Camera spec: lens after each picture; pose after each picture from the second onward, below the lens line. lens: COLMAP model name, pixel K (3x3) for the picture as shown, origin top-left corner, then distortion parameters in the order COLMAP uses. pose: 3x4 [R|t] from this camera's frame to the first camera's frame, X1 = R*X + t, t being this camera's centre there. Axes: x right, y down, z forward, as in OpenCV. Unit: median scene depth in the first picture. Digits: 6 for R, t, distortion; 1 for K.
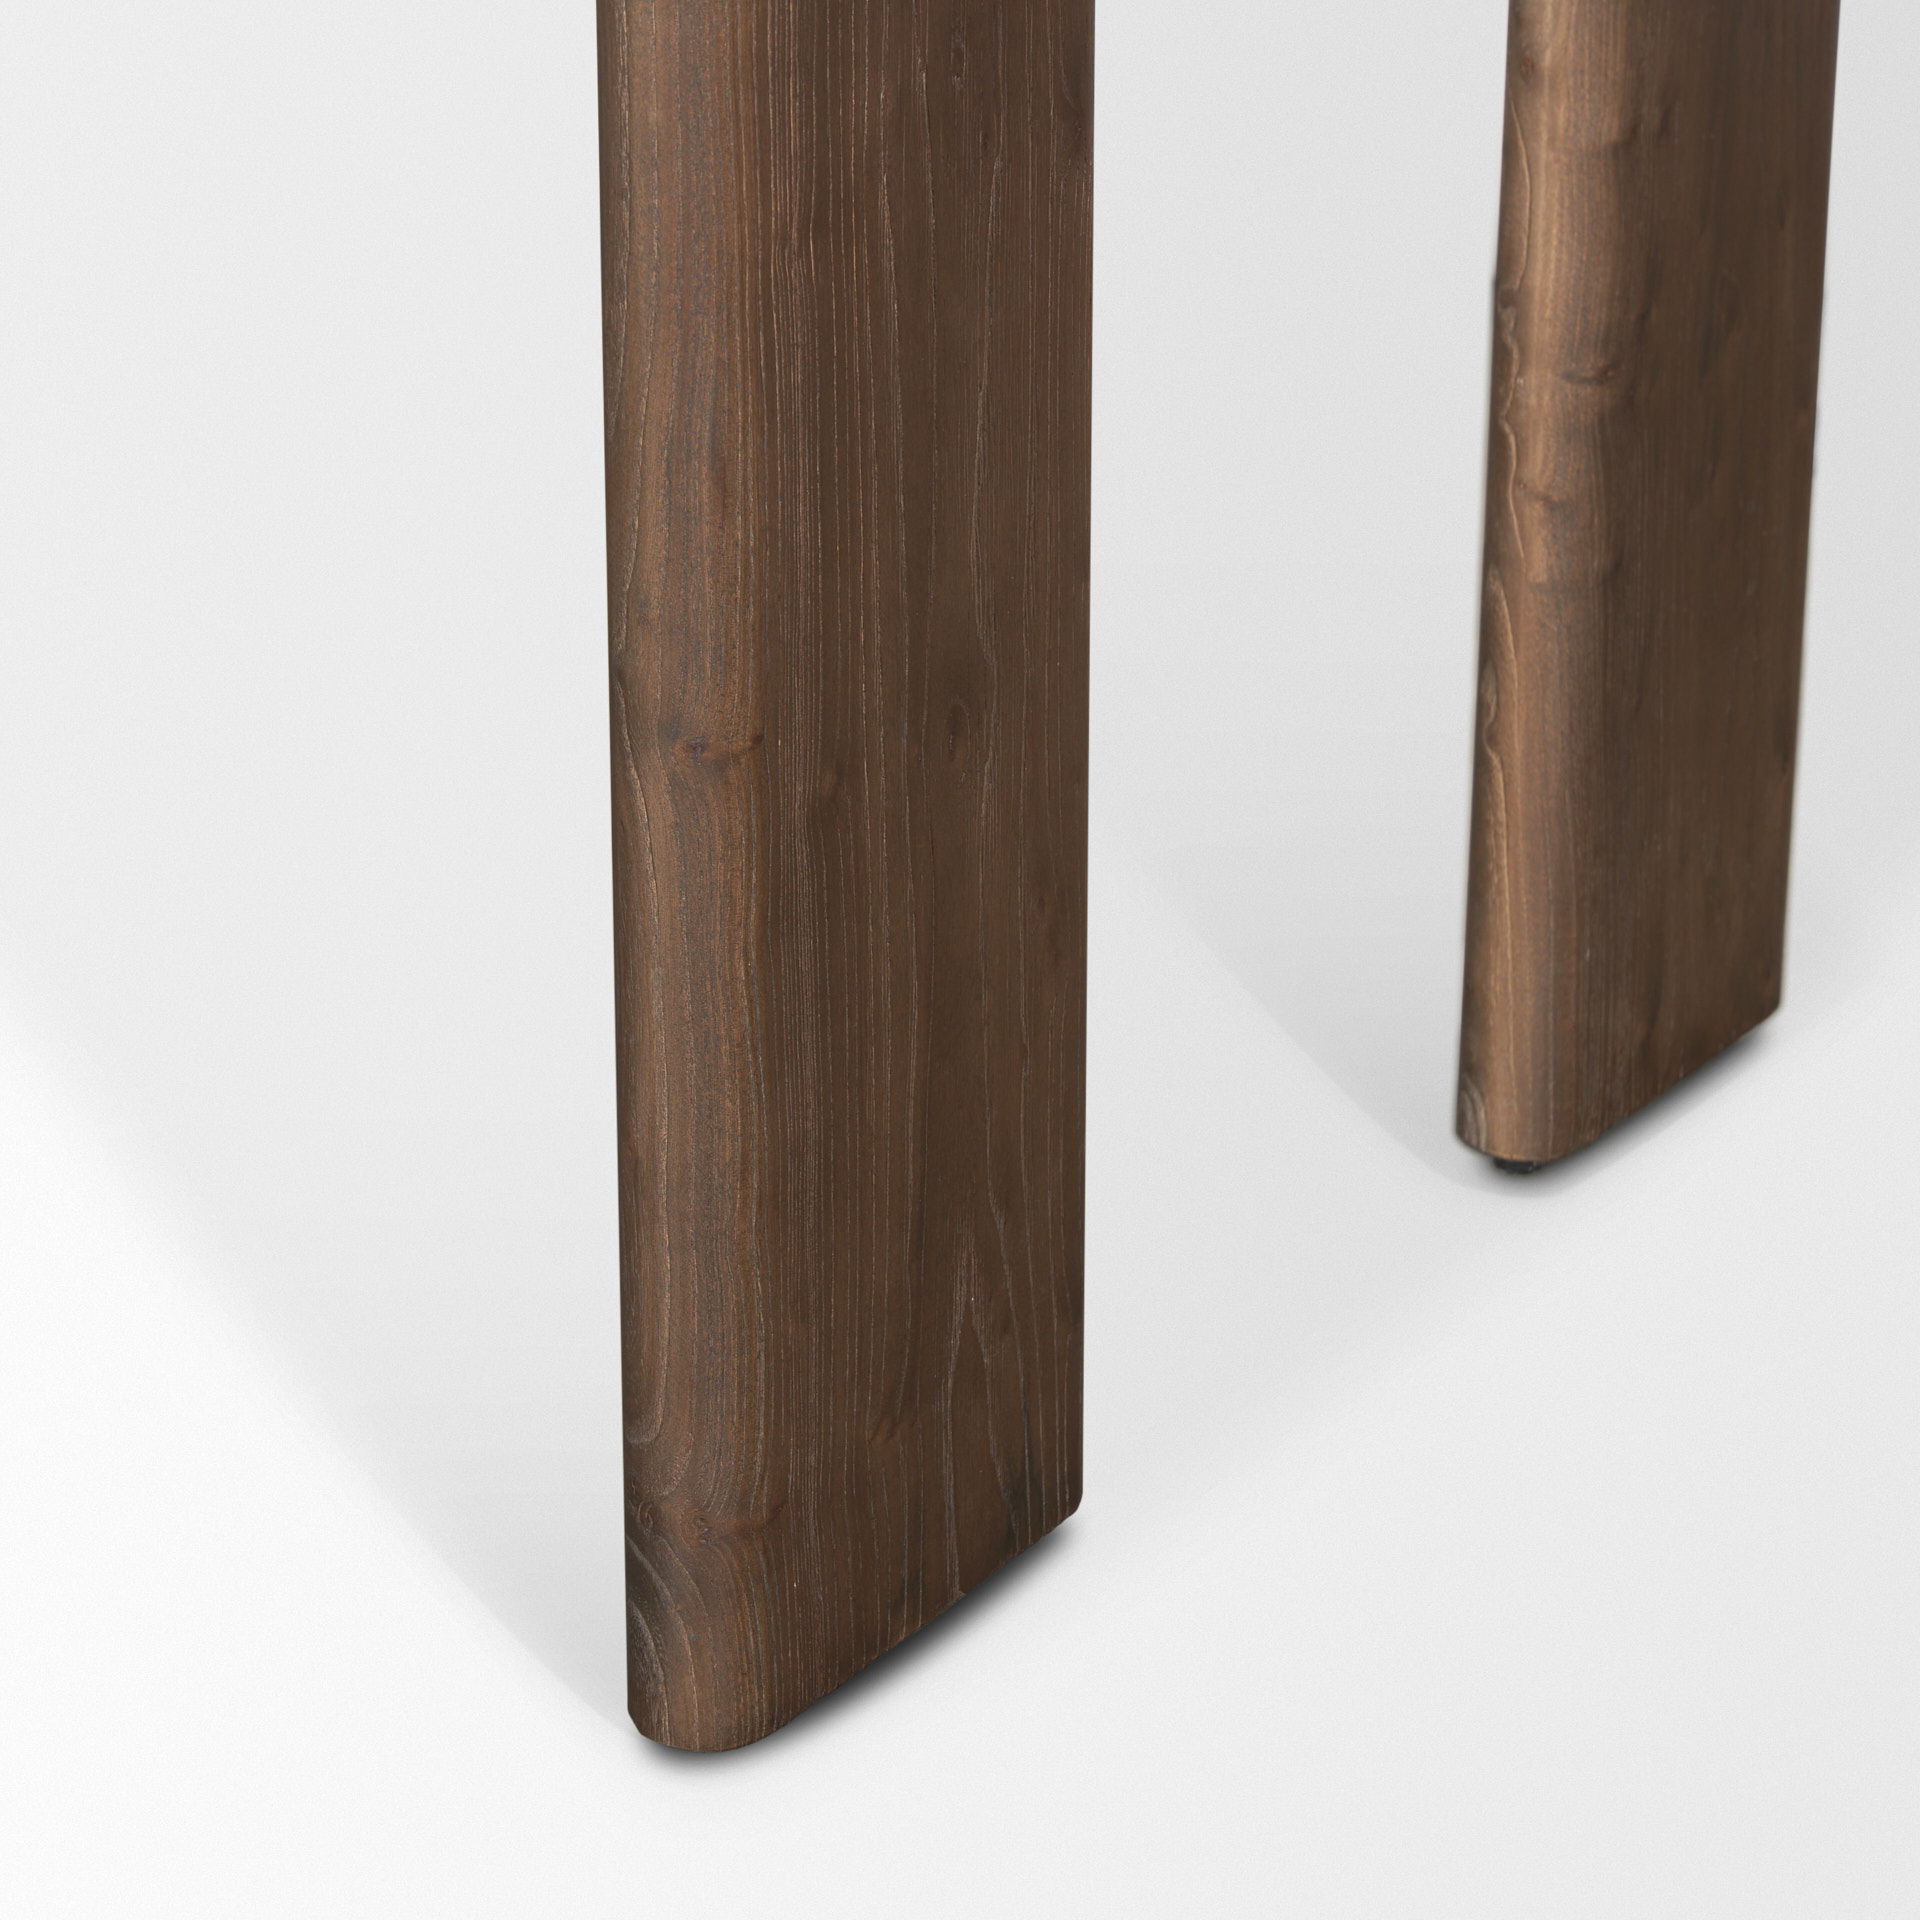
lens RADIAL K [[5912.7, 0, 960.0], [0, 5912.7, 960.0], [0, 0, 1]] dist [-0.024209, 0.601372]
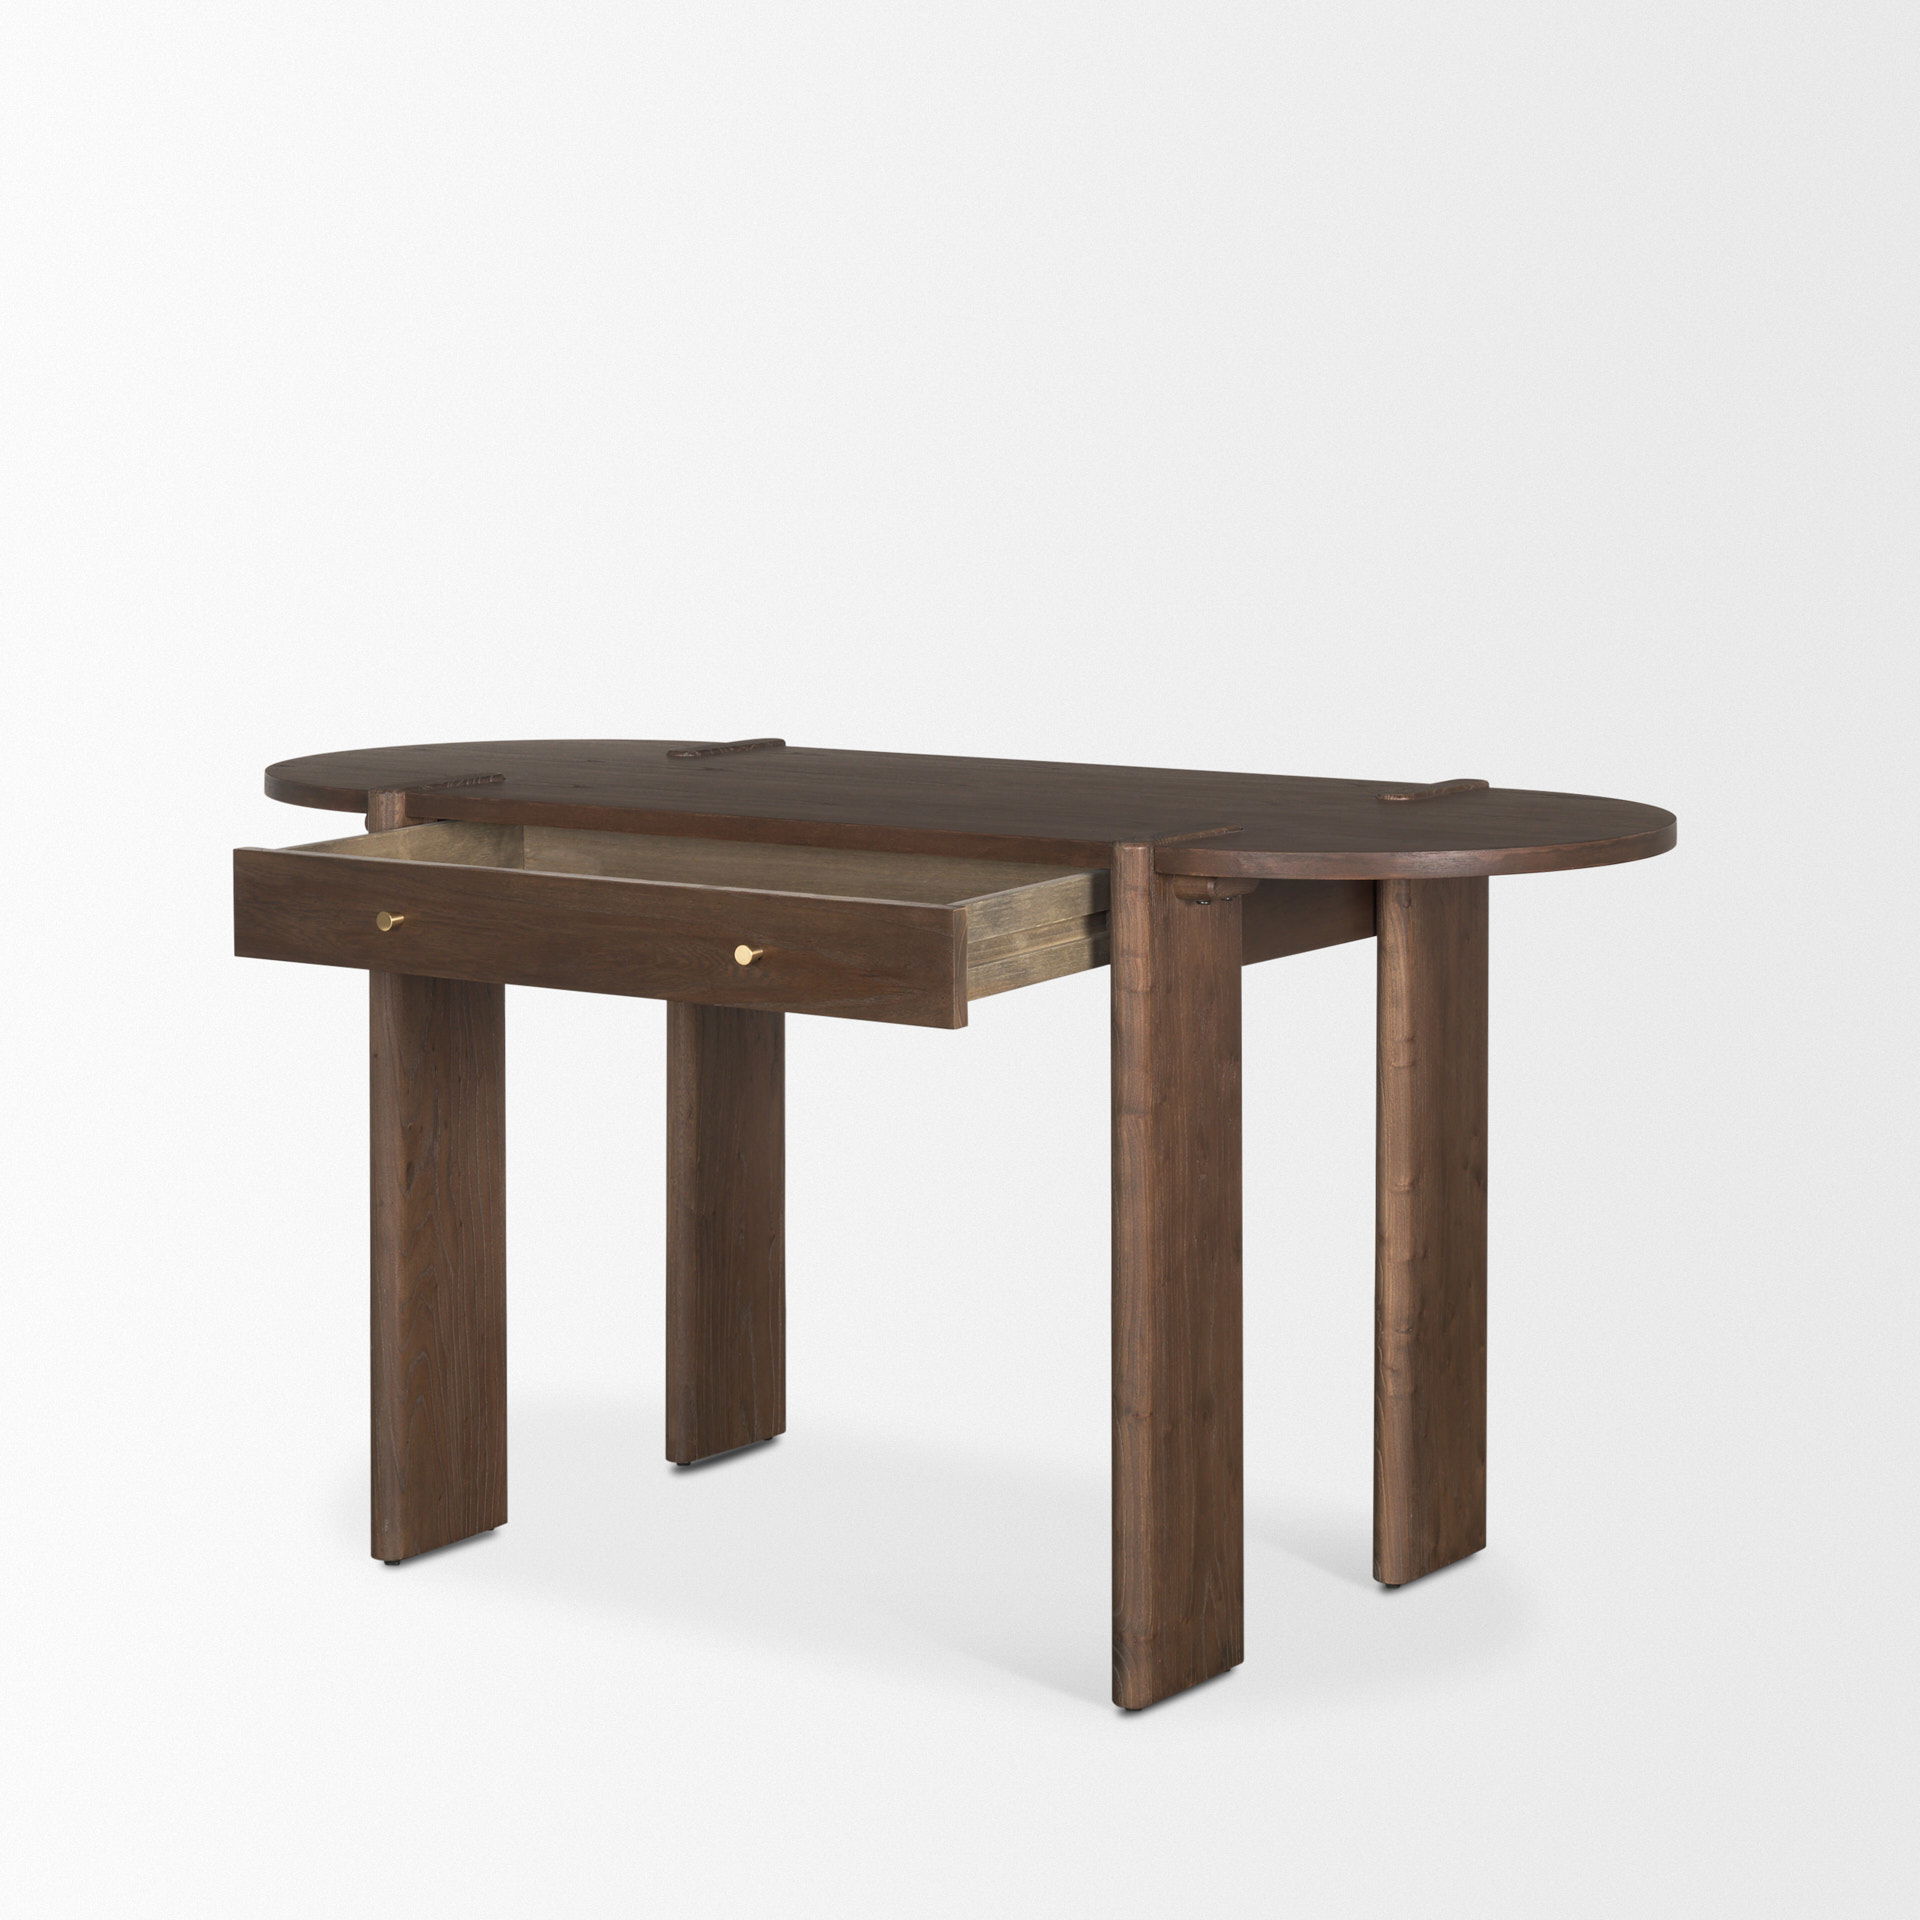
lens RADIAL K [[4096.9, 0, 960.0], [0, 4096.9, 960.0], [0, 0, 1]] dist [0.019607, -0.025724]
pose [[0.997234, 0.000083, -0.074324, 0.035427], [-0.015787, 0.977415, -0.210739, 0.214665], [0.072628, 0.211329, 0.974713, -1.495924]]
